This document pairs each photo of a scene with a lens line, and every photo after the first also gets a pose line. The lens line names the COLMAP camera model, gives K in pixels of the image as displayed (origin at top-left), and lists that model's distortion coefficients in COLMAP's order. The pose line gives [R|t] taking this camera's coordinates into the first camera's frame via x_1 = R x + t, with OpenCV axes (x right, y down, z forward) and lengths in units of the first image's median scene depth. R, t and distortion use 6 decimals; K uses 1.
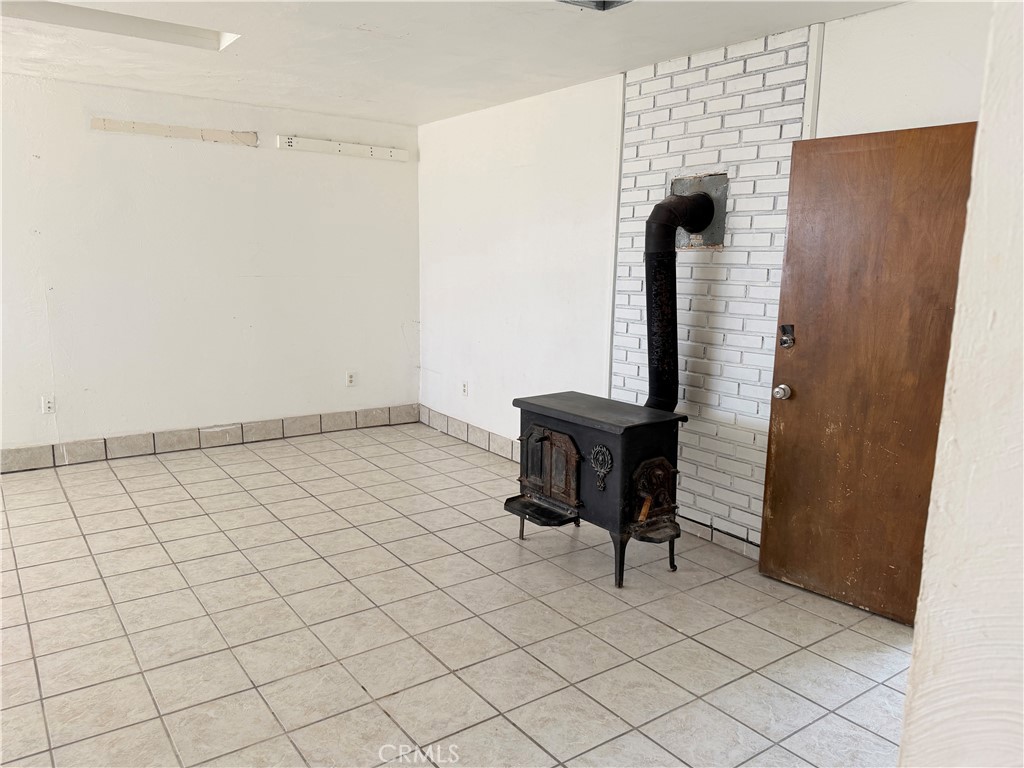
lens RADIAL K [[746.3, 0, 531.4], [0, 746.3, 387.4], [0, 0, 1]] dist [0.019409, -0.031544]
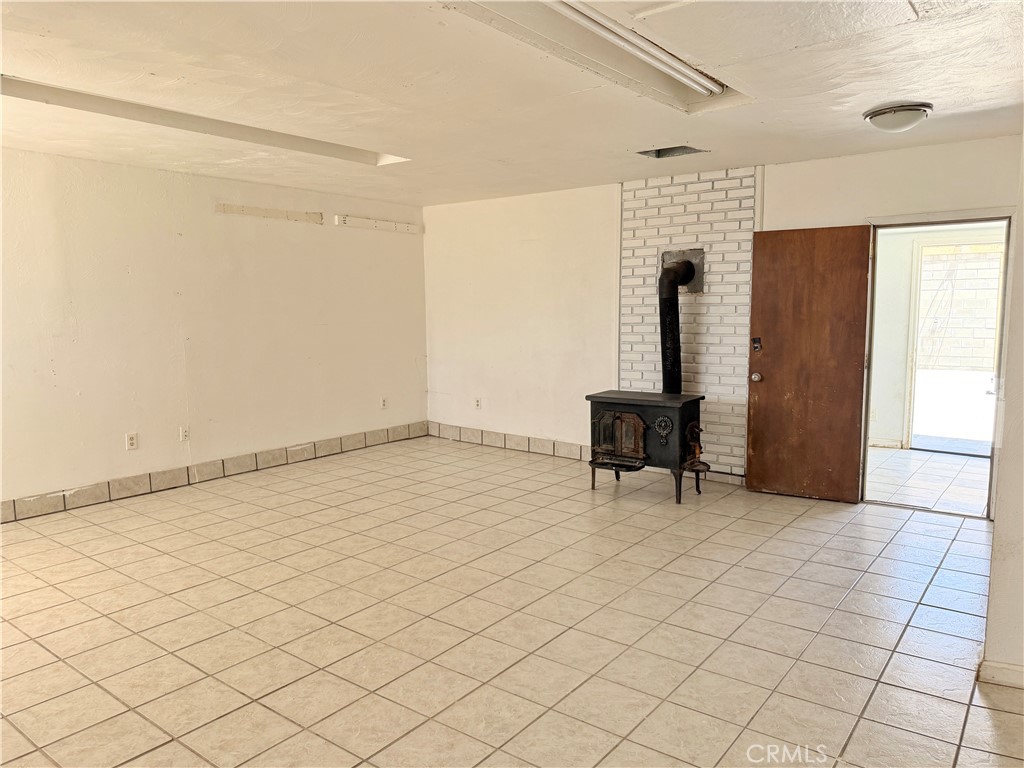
lens RADIAL K [[746.3, 0, 502.3], [0, 746.3, 391.1], [0, 0, 1]] dist [0.019409, -0.031544]
pose [[0.958691, -0.060134, 0.278021, -0.625782], [0.075817, 0.996060, -0.045996, 0.064920], [-0.274160, 0.065174, 0.959473, -0.420353]]
